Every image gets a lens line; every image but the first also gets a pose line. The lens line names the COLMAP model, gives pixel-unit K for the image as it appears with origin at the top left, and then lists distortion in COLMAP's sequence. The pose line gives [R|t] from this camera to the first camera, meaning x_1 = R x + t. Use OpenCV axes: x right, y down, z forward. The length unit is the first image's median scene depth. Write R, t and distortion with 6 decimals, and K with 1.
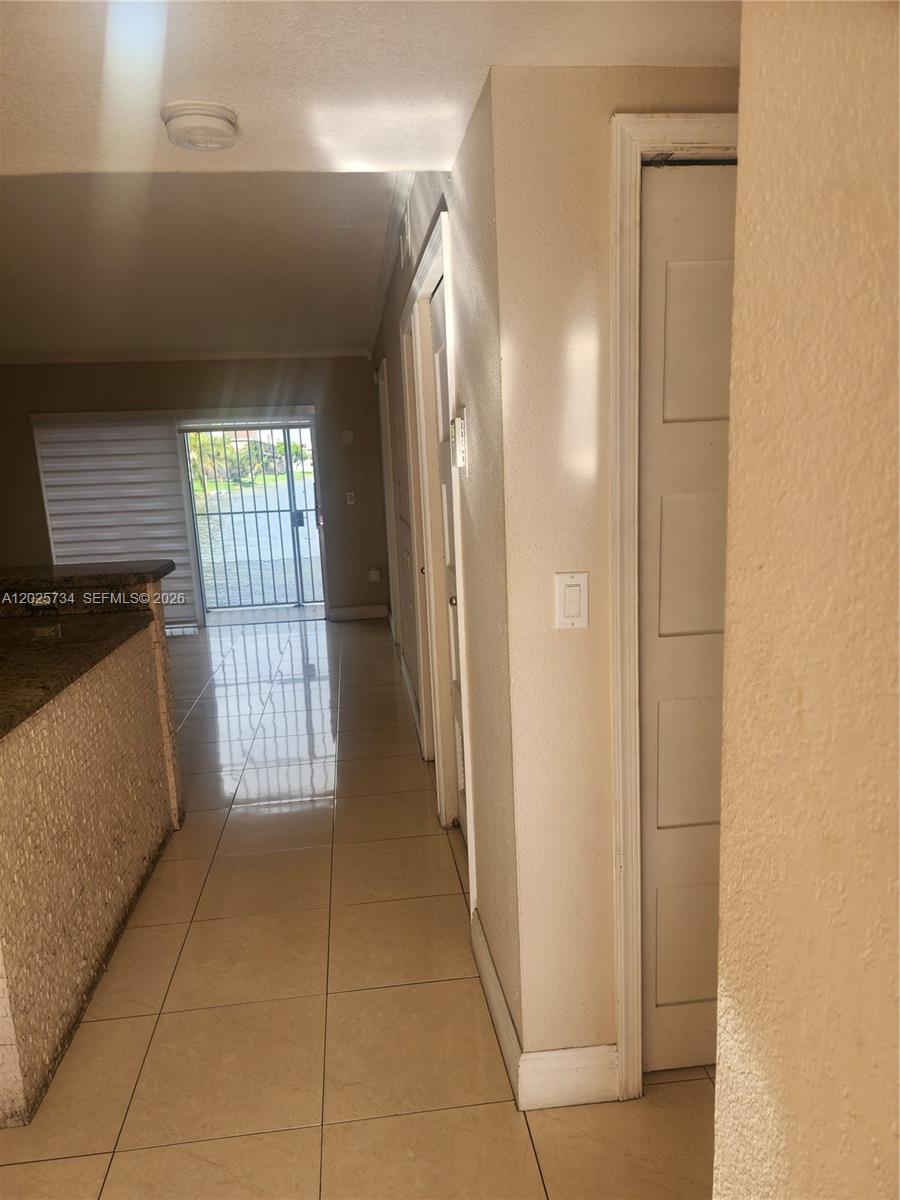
lens RADIAL K [[808.6, 0, 435.0], [0, 808.6, 621.2], [0, 0, 1]] dist [0.049661, -0.034662]
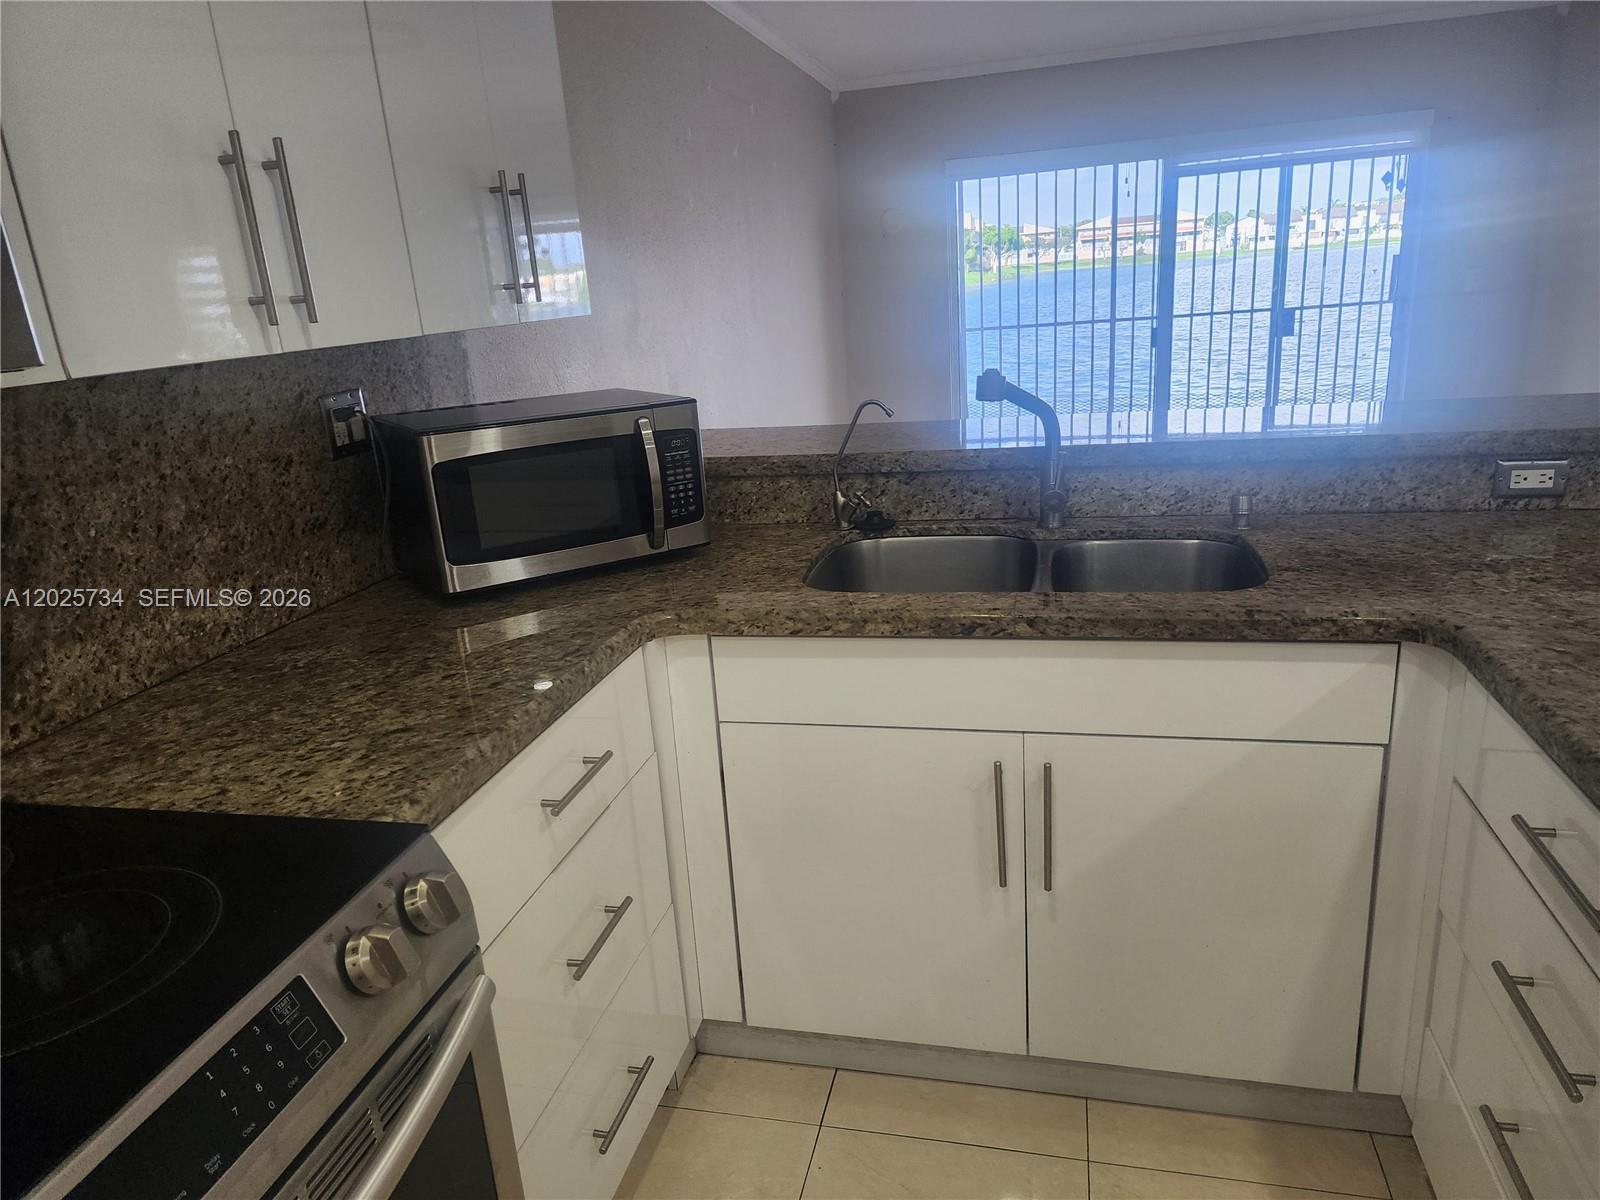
lens RADIAL K [[1068.8, 0, 789.3], [0, 1068.8, 612.5], [0, 0, 1]] dist [0.083039, -0.072923]
pose [[0.939448, 0.081967, -0.332744, -0.289173], [-0.039314, 0.990341, 0.132961, -0.006650], [0.340428, -0.111829, 0.933597, 0.110162]]
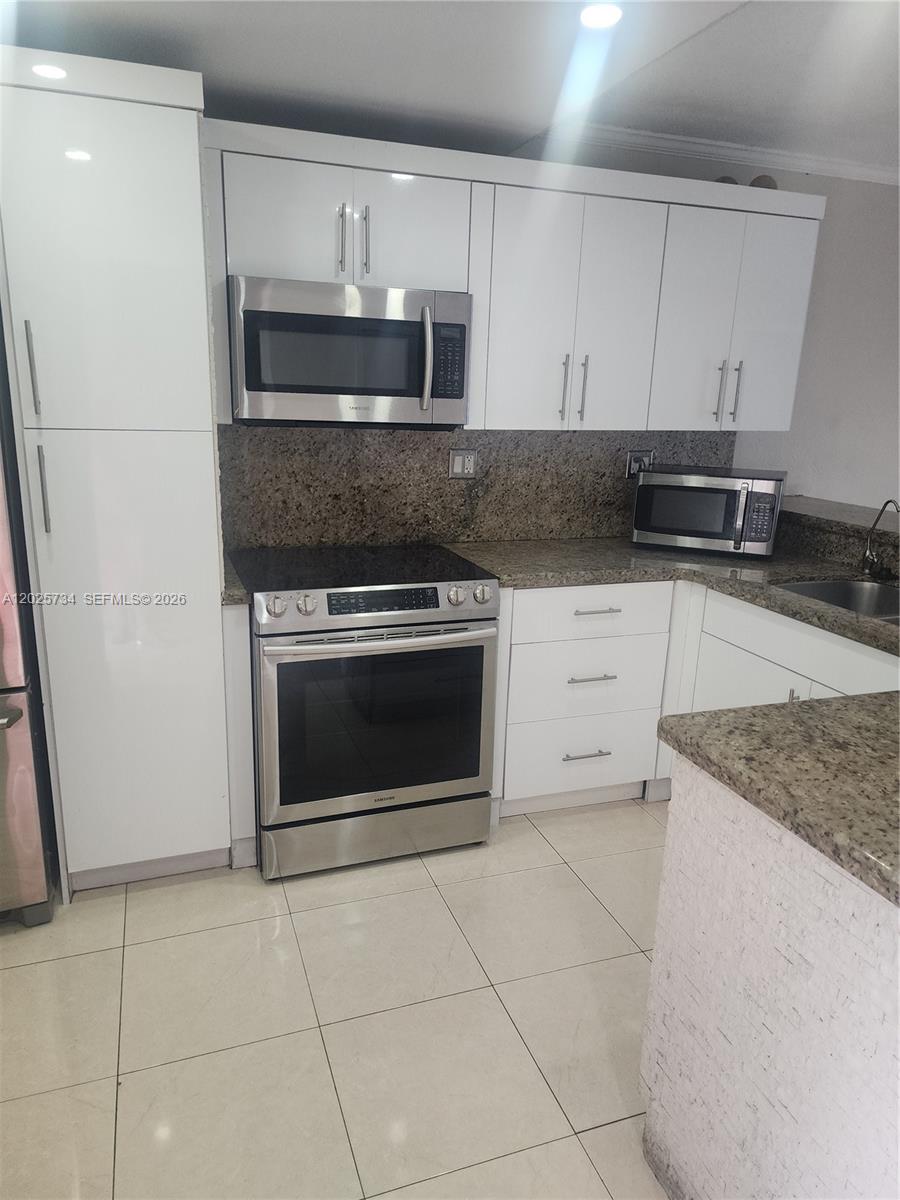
lens RADIAL K [[802.1, 0, 444.7], [0, 802.1, 602.5], [0, 0, 1]] dist [0.085856, -0.086177]
pose [[0.222842, 0.295704, -0.928924, -0.055232], [-0.230988, 0.941766, 0.244379, -0.026424], [0.947093, 0.160112, 0.278169, 0.109553]]
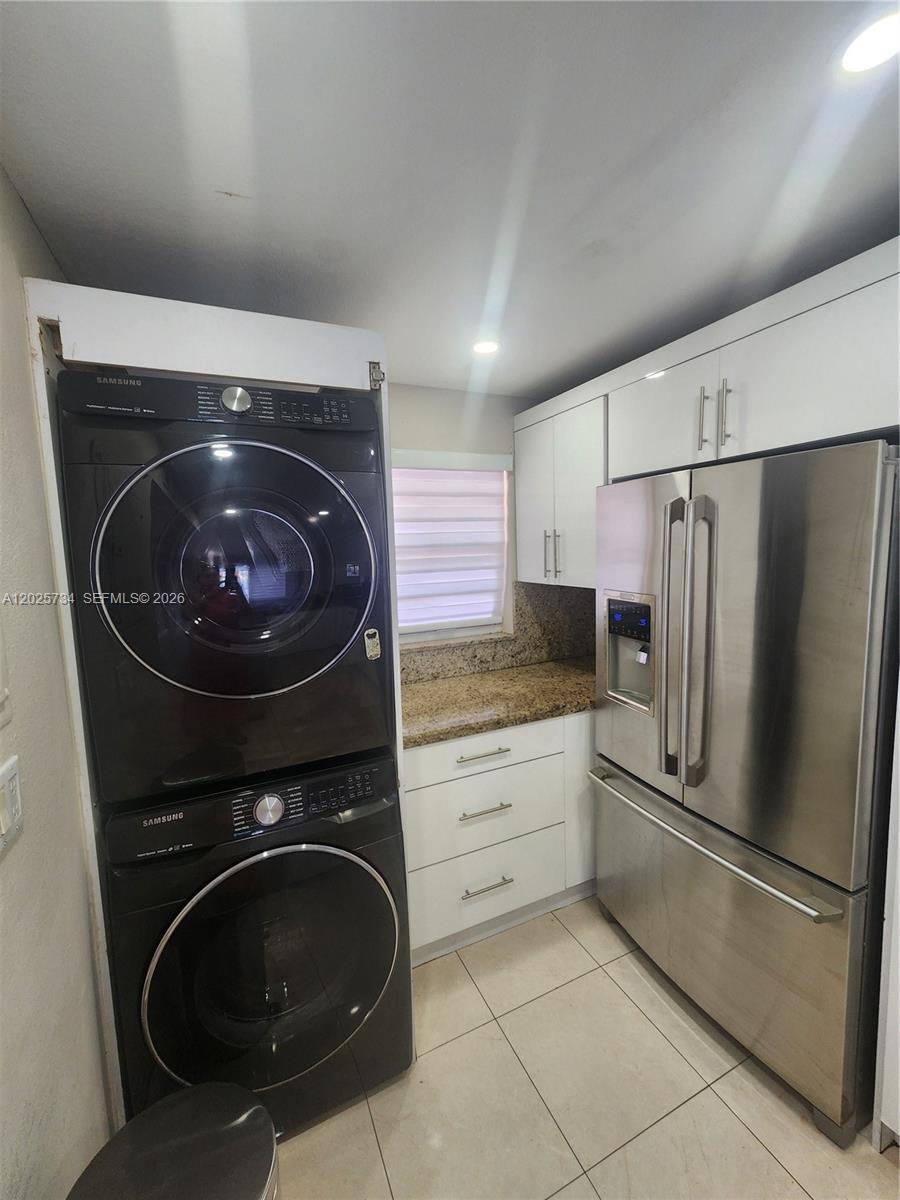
lens RADIAL K [[494.4, 0, 448.6], [0, 494.4, 594.3], [0, 0, 1]] dist [-0.000534, 0.000135]
pose [[-0.946458, 0.104671, -0.305388, -0.187249], [0.008764, 0.953960, 0.299806, -0.035594], [0.322709, 0.281077, -0.903800, 0.130431]]
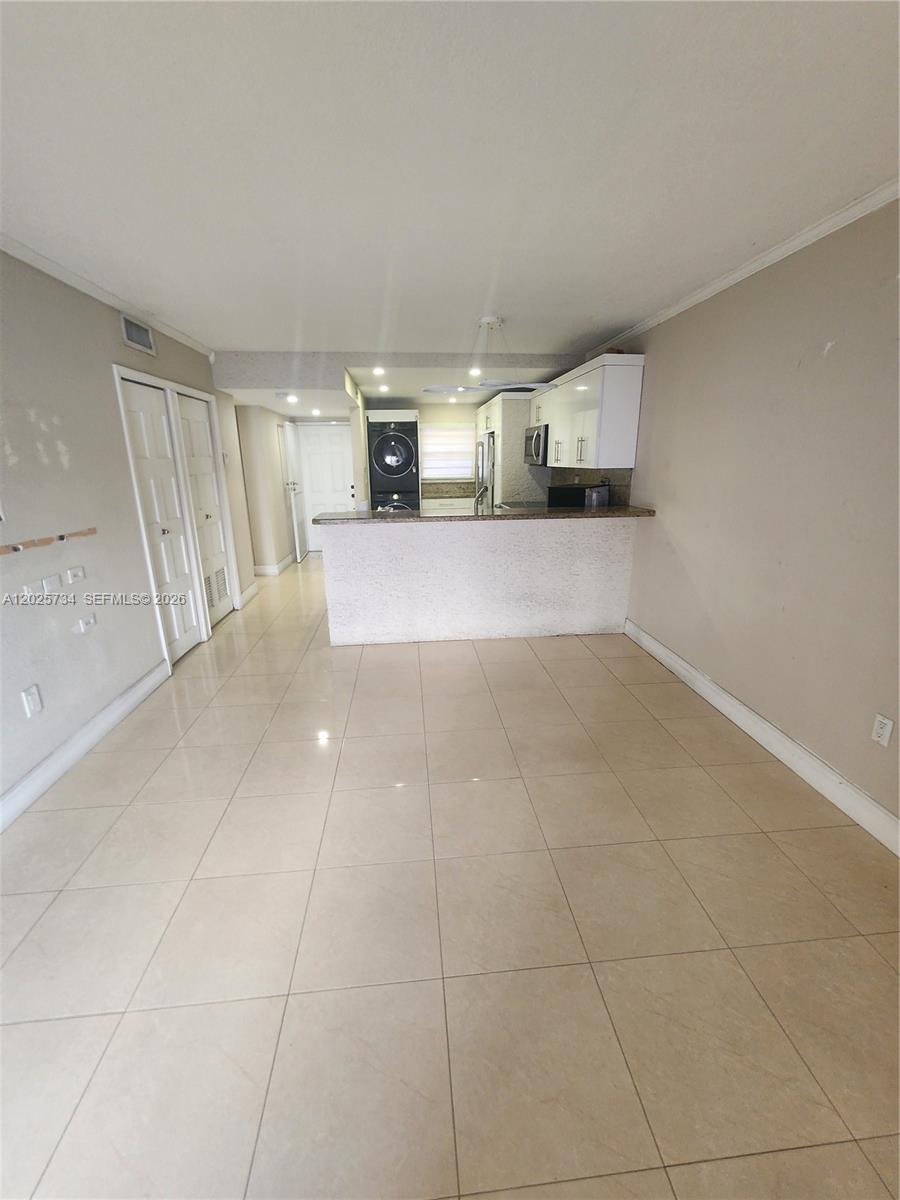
lens RADIAL K [[489.9, 0, 445.2], [0, 489.9, 596.0], [0, 0, 1]] dist [-0.001032, -0.000004]
pose [[-0.998070, 0.046158, 0.041548, -0.306447], [0.060028, 0.888534, 0.454866, -0.183023], [-0.015921, 0.456482, -0.889590, 0.957540]]
